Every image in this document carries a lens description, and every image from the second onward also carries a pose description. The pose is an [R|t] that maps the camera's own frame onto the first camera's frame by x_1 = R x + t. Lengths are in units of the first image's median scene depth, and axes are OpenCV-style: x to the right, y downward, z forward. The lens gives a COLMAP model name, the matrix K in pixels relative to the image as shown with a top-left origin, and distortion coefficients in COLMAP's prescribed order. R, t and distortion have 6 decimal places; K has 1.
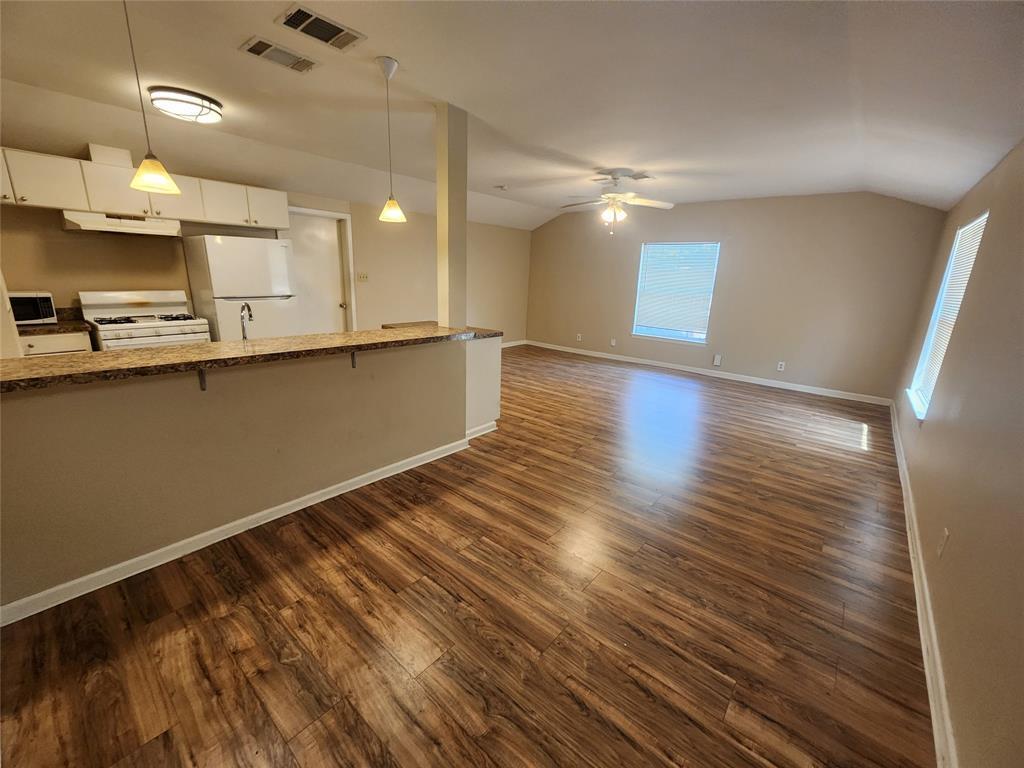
lens RADIAL K [[421.3, 0, 517.1], [0, 421.3, 383.7], [0, 0, 1]] dist [-0.000843, 0.000590]
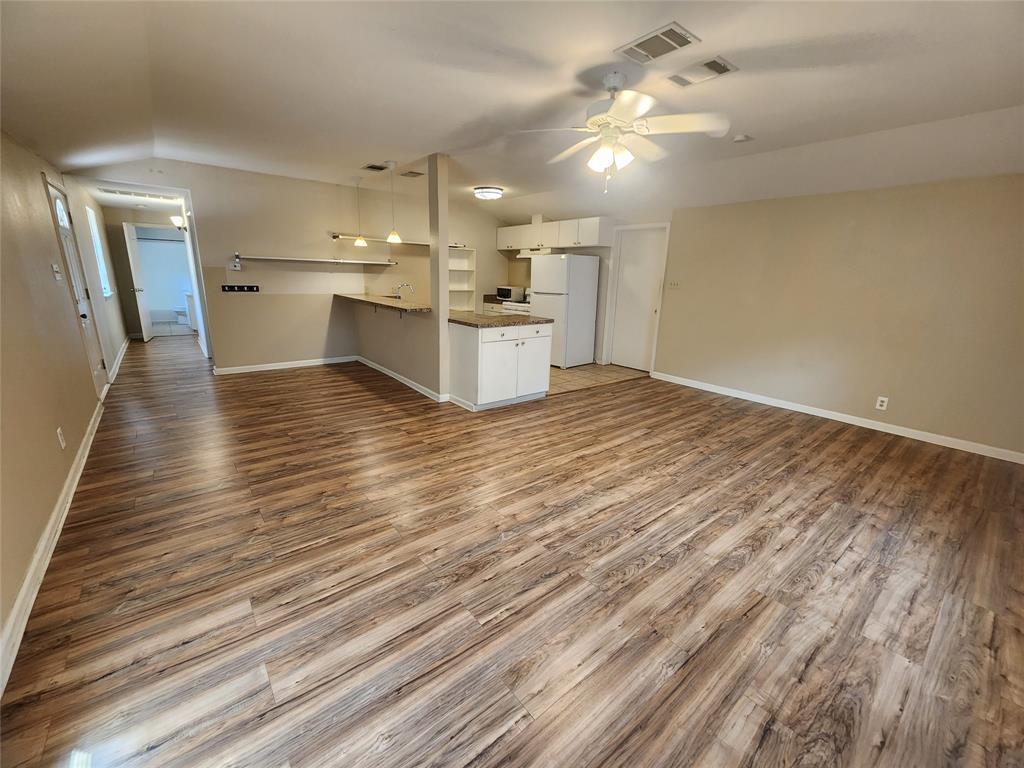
lens RADIAL K [[421.3, 0, 513.0], [0, 421.3, 381.1], [0, 0, 1]] dist [-0.000843, 0.000590]
pose [[-0.193017, 0.207782, -0.958943, 1.015134], [-0.280764, 0.924759, 0.256888, -0.291524], [0.940168, 0.318821, -0.120157, 1.264234]]
